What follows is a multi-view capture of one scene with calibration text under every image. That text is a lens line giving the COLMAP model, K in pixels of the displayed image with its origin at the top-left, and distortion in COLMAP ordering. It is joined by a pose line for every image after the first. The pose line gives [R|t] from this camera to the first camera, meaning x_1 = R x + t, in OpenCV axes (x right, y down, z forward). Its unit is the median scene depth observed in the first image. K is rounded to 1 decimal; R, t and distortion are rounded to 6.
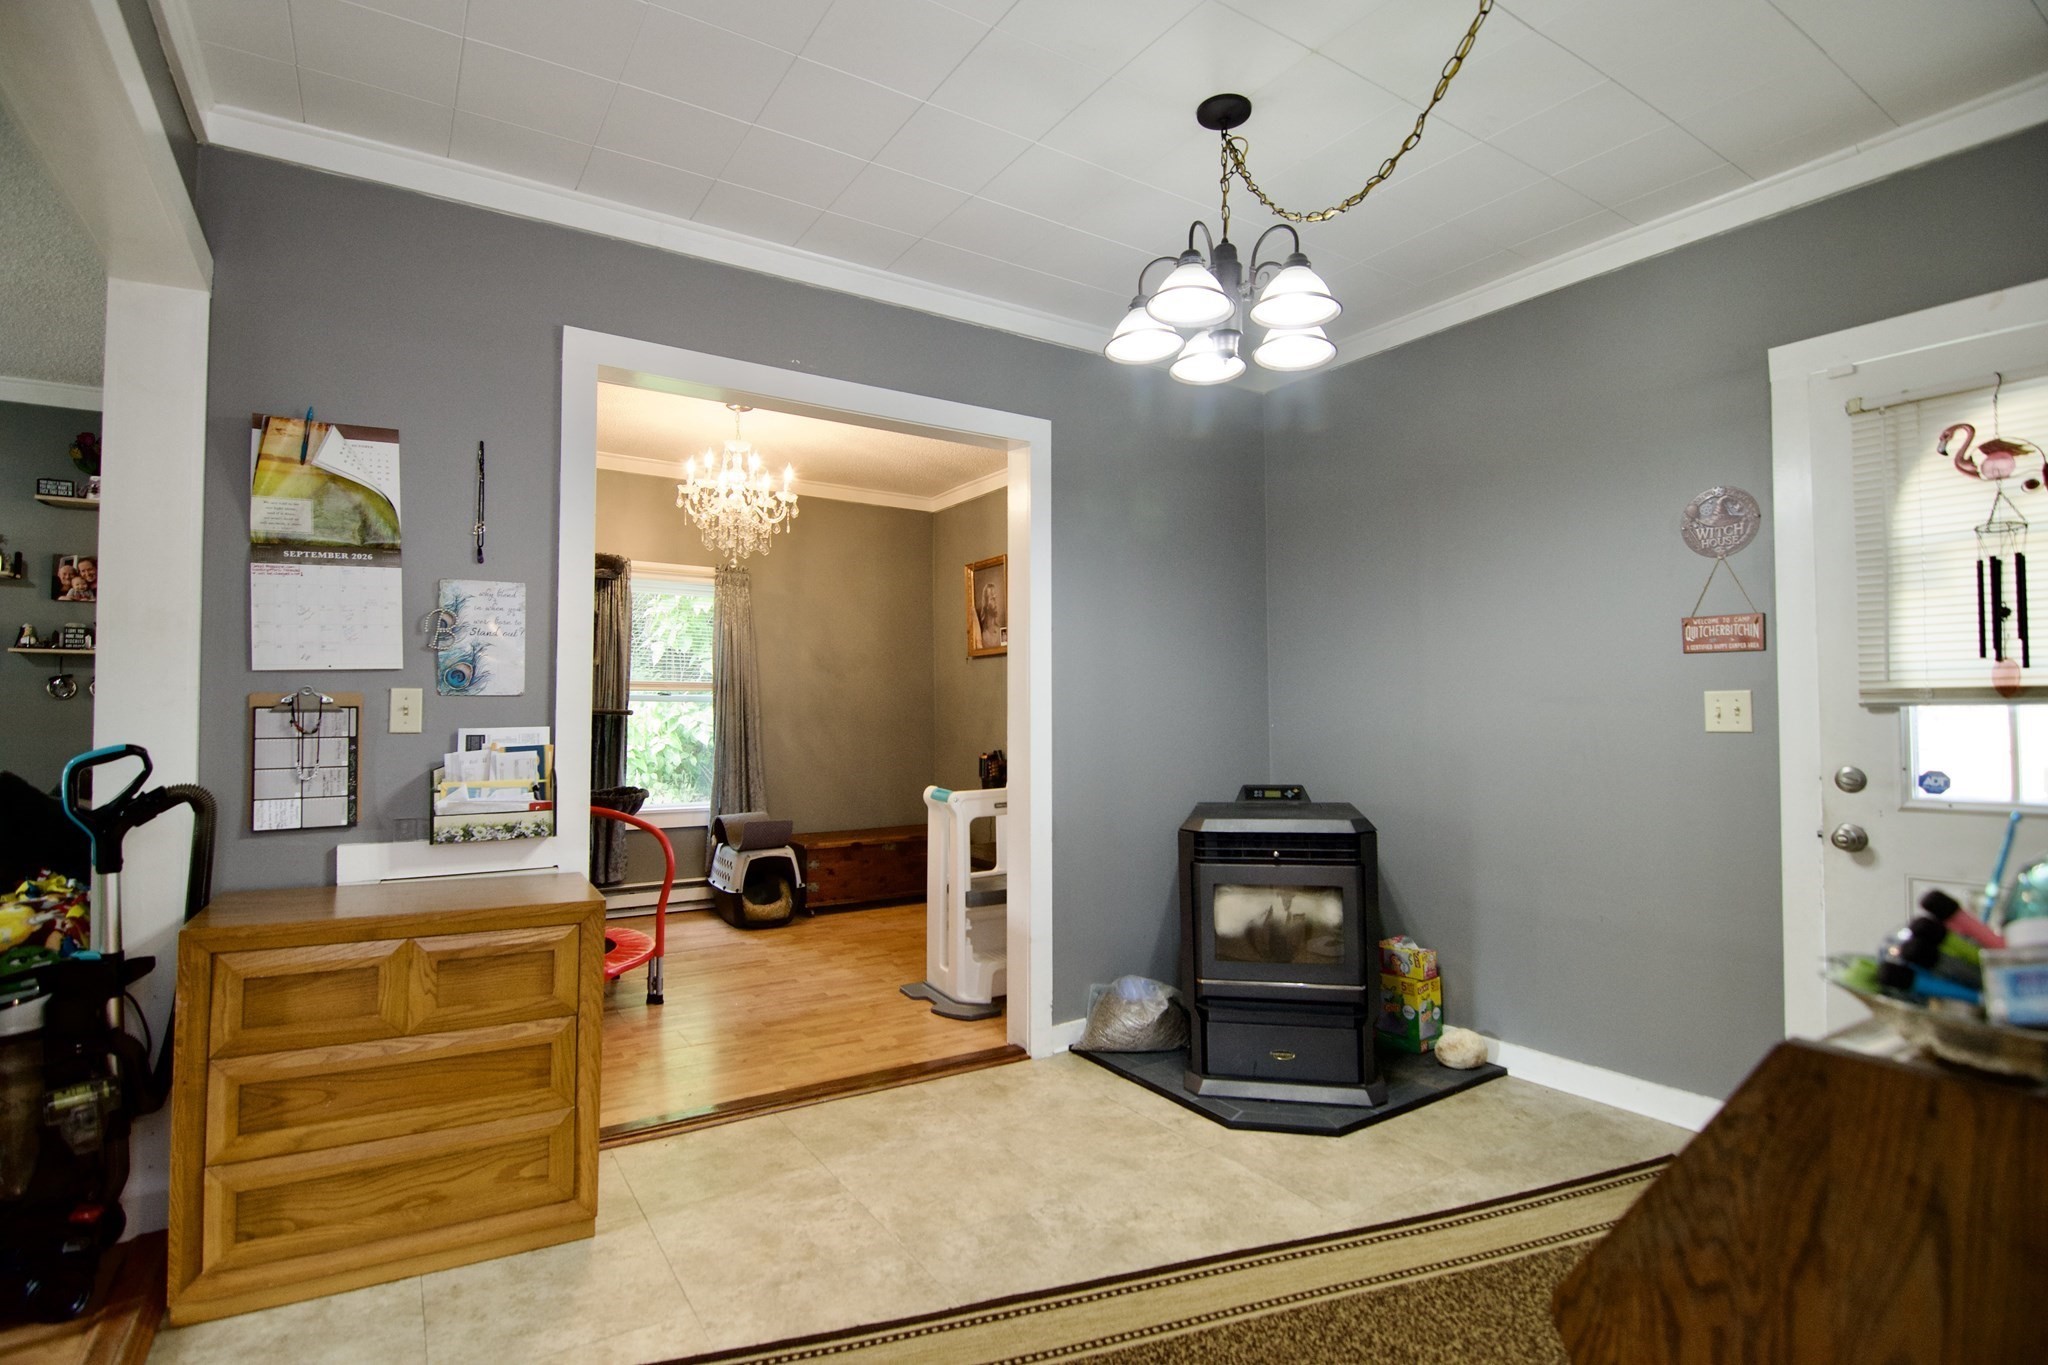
lens RADIAL K [[986.3, 0, 1021.9], [0, 986.3, 677.6], [0, 0, 1]] dist [-0.004476, -0.011690]
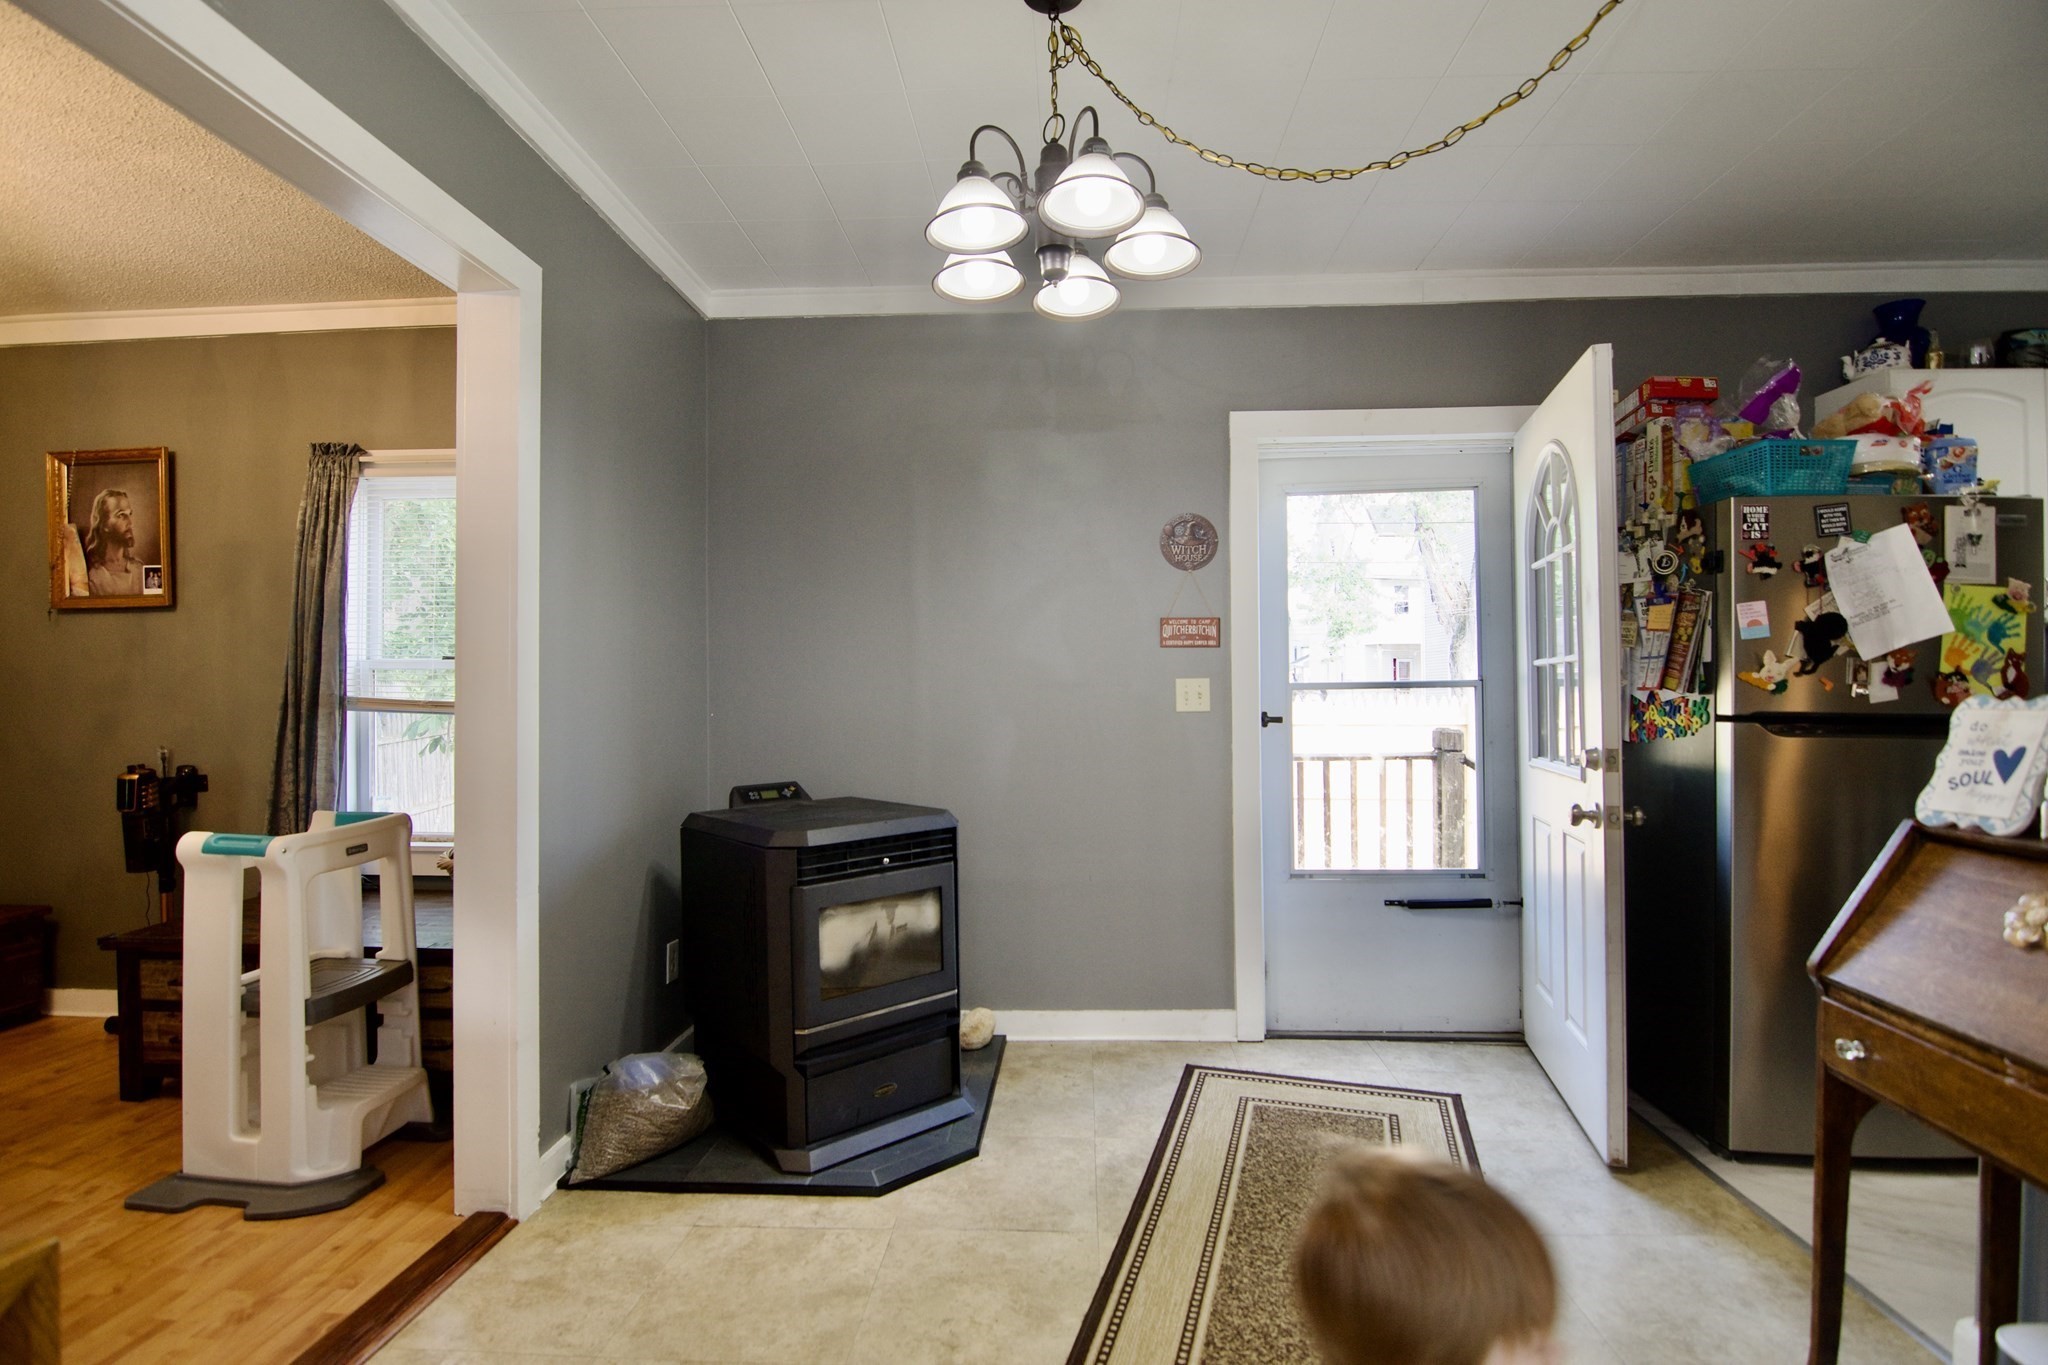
lens RADIAL K [[986.3, 0, 1021.9], [0, 986.3, 677.6], [0, 0, 1]] dist [-0.004476, -0.011690]
pose [[0.588872, 0.011667, 0.808142, -0.307940], [-0.021929, 0.999758, 0.001546, 0.010954], [-0.807929, -0.018632, 0.588985, 0.323864]]
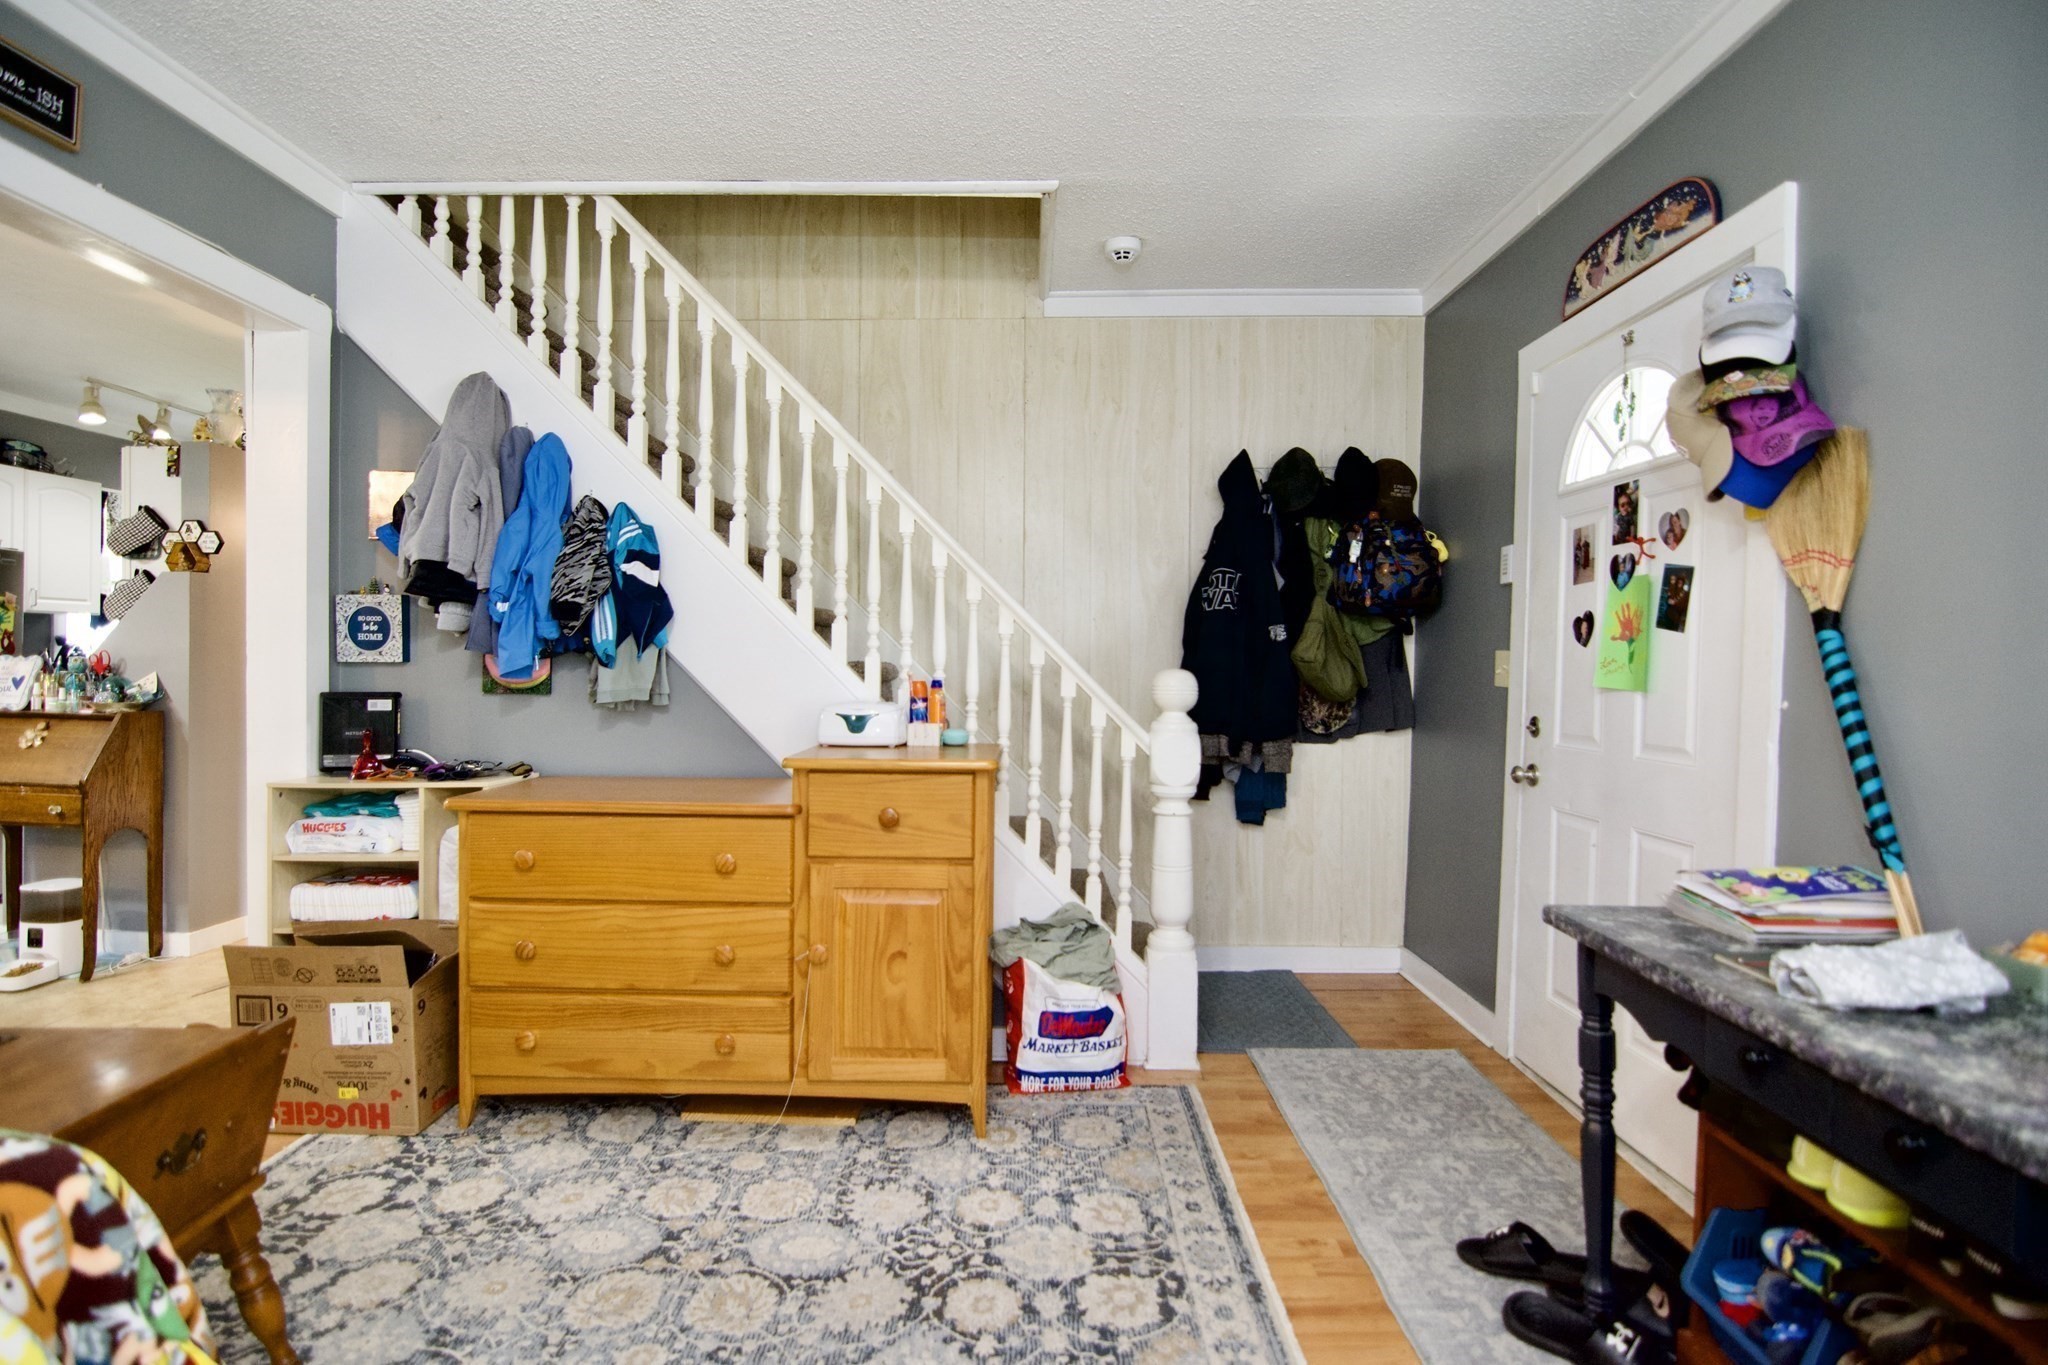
lens RADIAL K [[1003.0, 0, 1022.7], [0, 1003.0, 676.4], [0, 0, 1]] dist [-0.006820, -0.009984]
pose [[-0.839749, -0.024503, 0.542422, -1.185460], [-0.033632, 0.999410, -0.006921, 0.003746], [-0.541932, -0.024054, -0.840078, 0.526157]]
